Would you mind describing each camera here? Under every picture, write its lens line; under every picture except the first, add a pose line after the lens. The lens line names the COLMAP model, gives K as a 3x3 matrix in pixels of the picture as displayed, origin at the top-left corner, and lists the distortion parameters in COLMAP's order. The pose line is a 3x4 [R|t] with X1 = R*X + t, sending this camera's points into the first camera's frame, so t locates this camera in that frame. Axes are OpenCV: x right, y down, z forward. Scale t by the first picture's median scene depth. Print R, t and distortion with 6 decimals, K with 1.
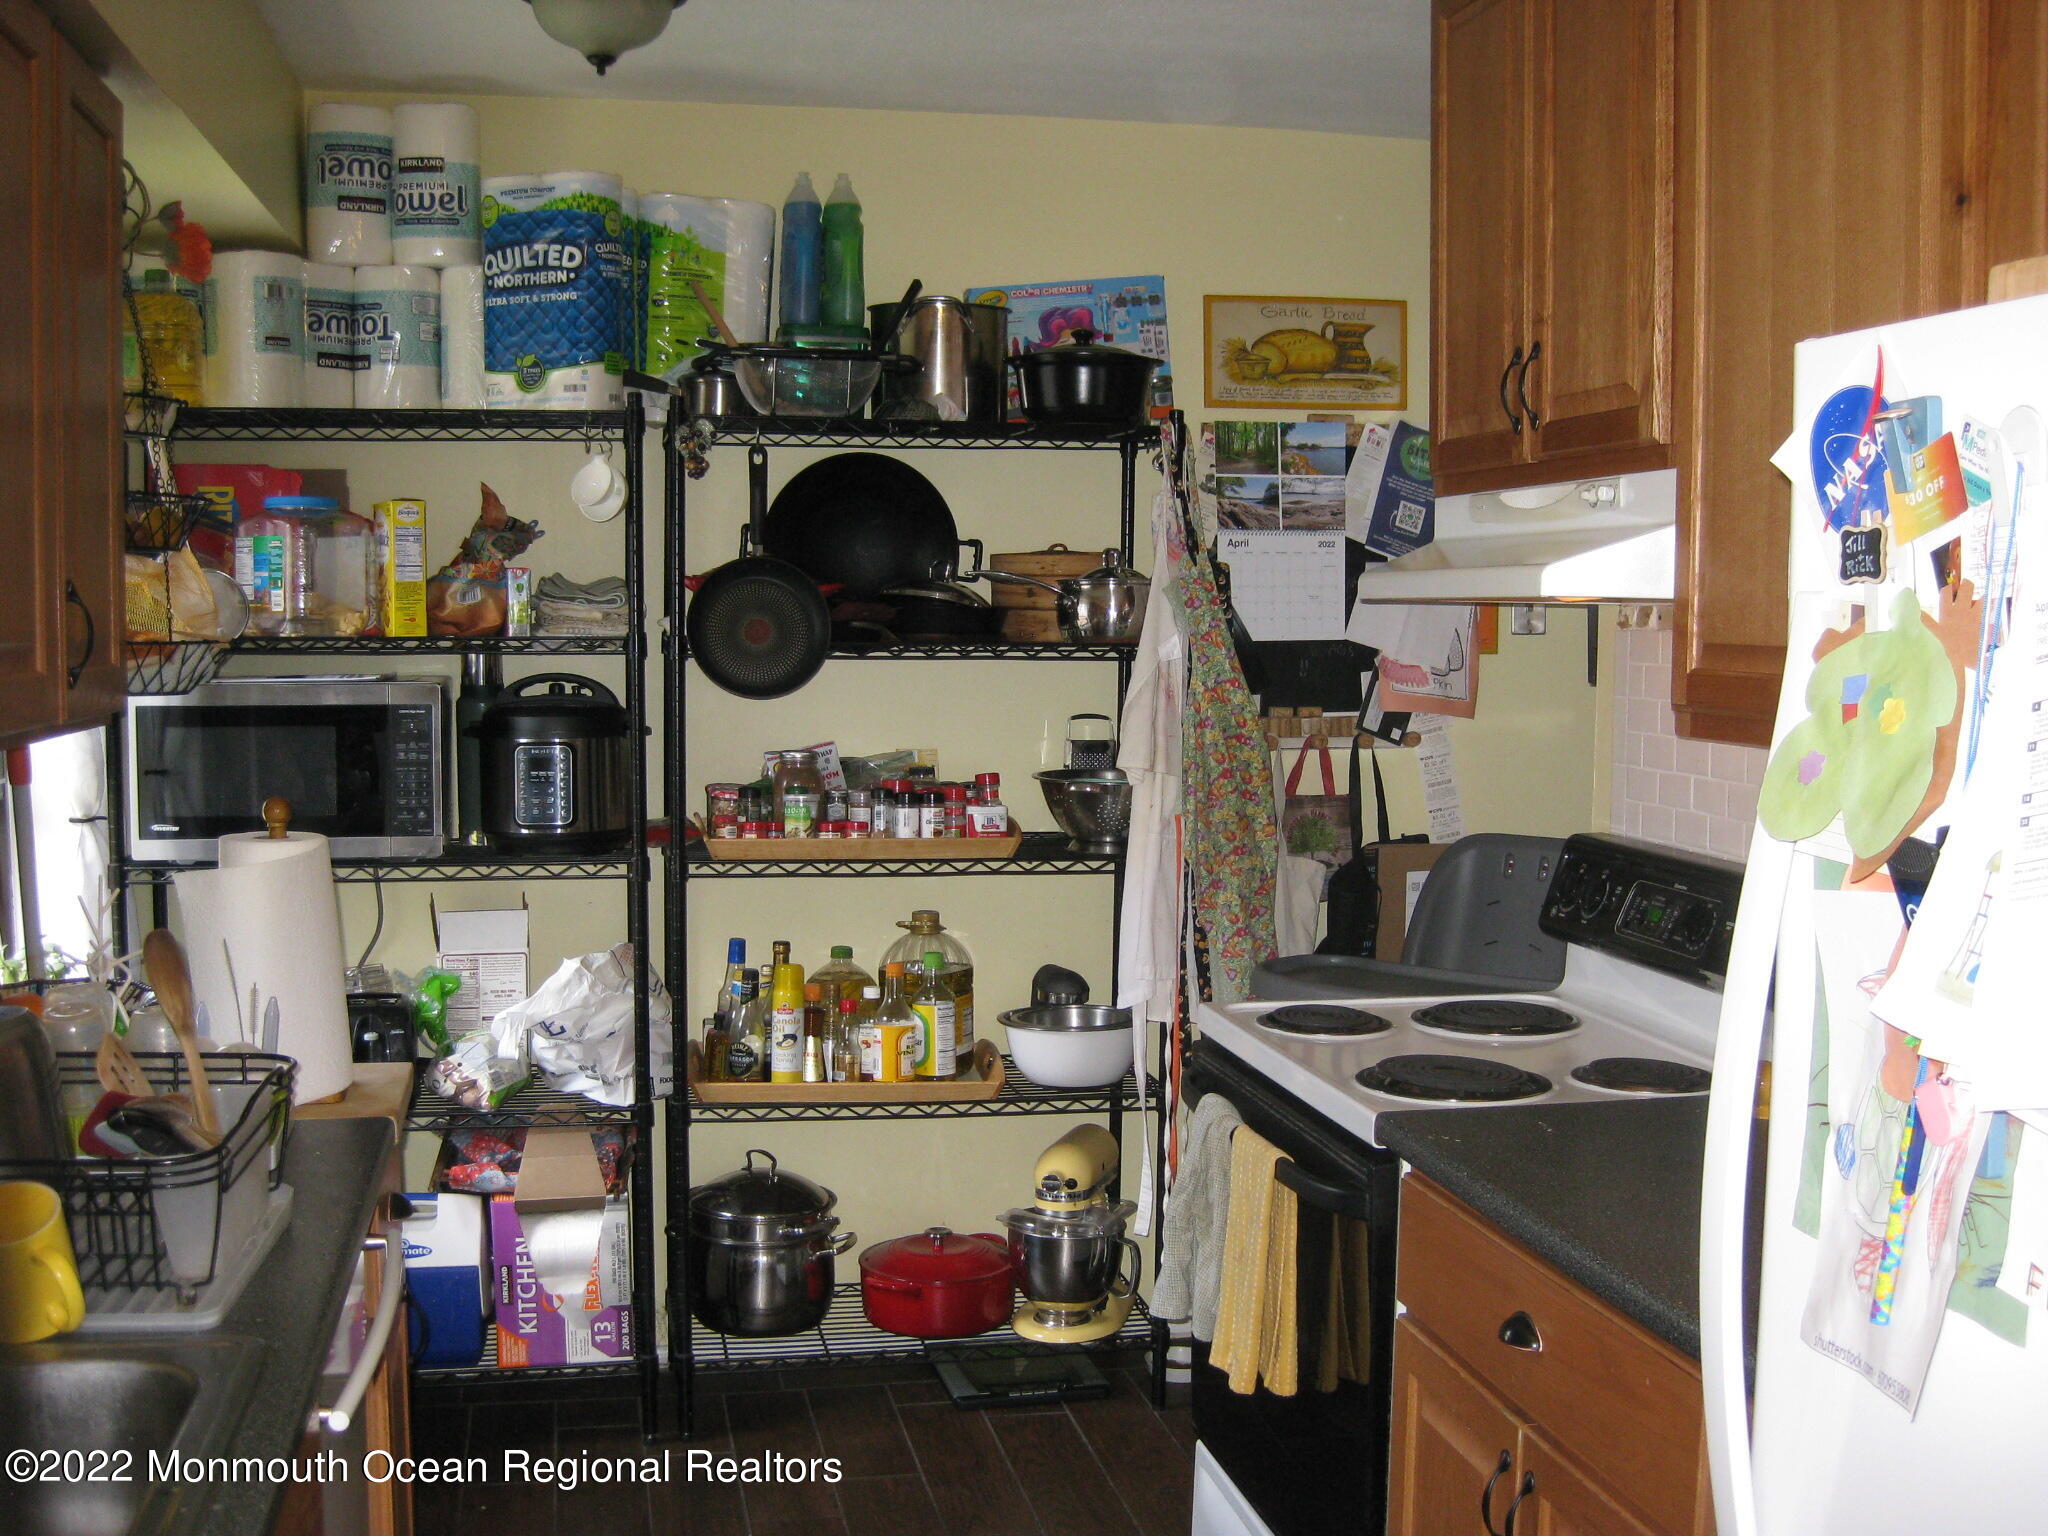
lens RADIAL K [[2271.9, 0, 1036.7], [0, 2271.9, 805.7], [0, 0, 1]] dist [-0.185075, 0.155577]
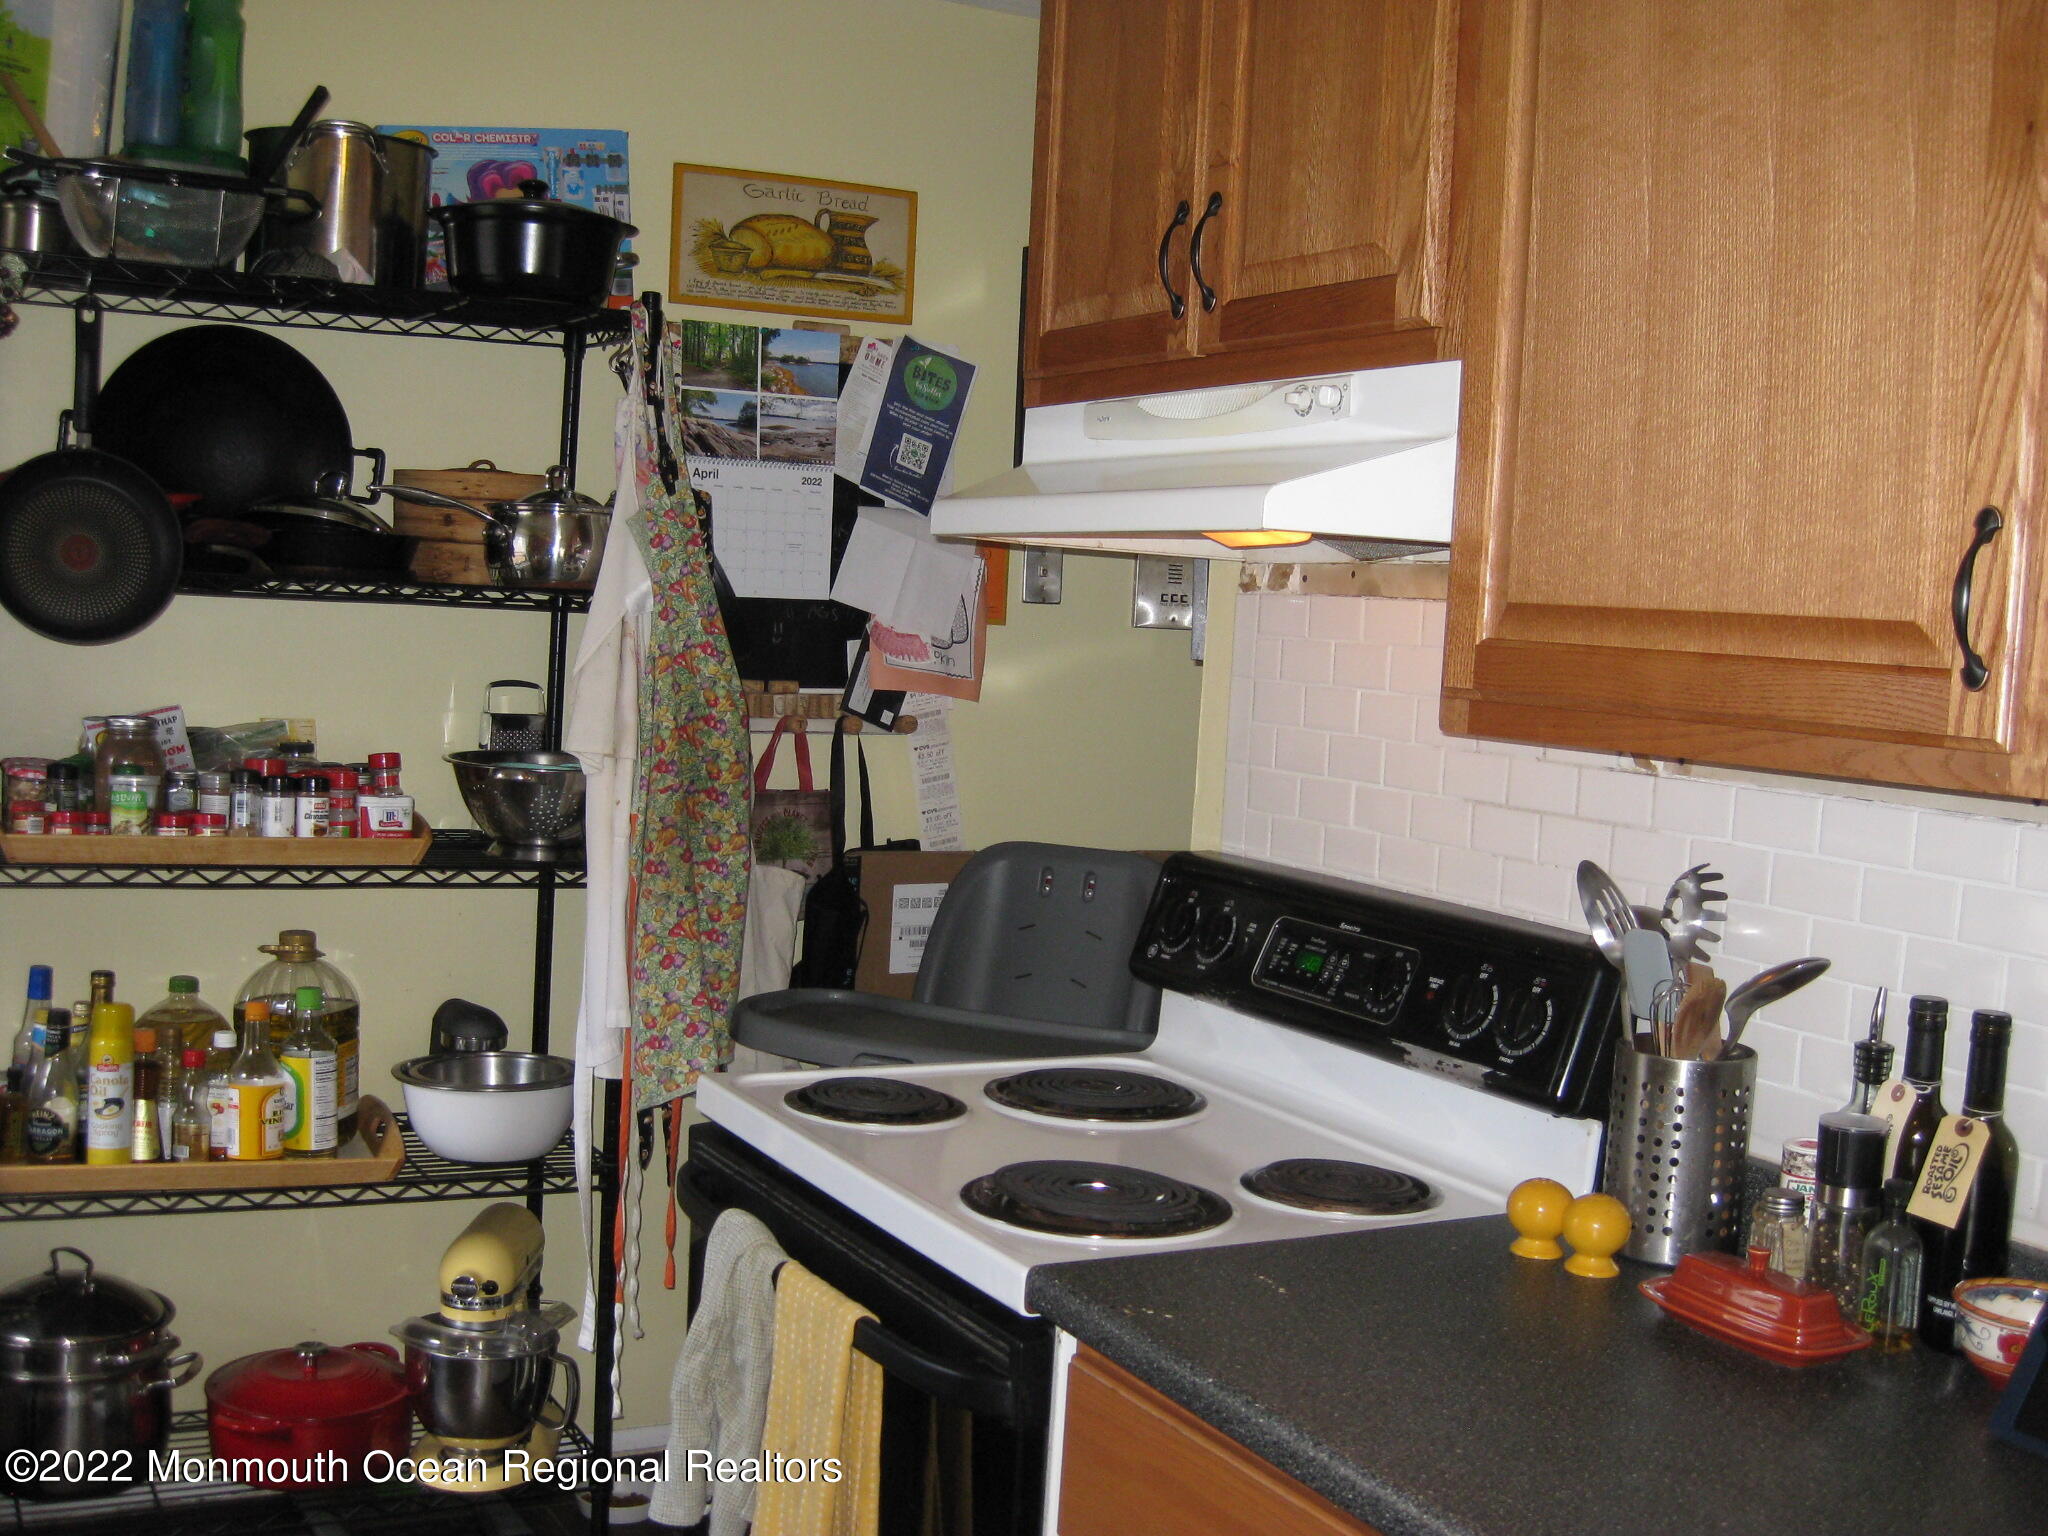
lens RADIAL K [[2271.9, 0, 1036.7], [0, 2271.9, 805.7], [0, 0, 1]] dist [-0.185075, 0.155577]
pose [[0.956150, 0.020512, 0.292157, -0.031838], [-0.022671, 0.999735, 0.004007, -0.004583], [-0.291997, -0.010455, 0.956362, 0.215909]]
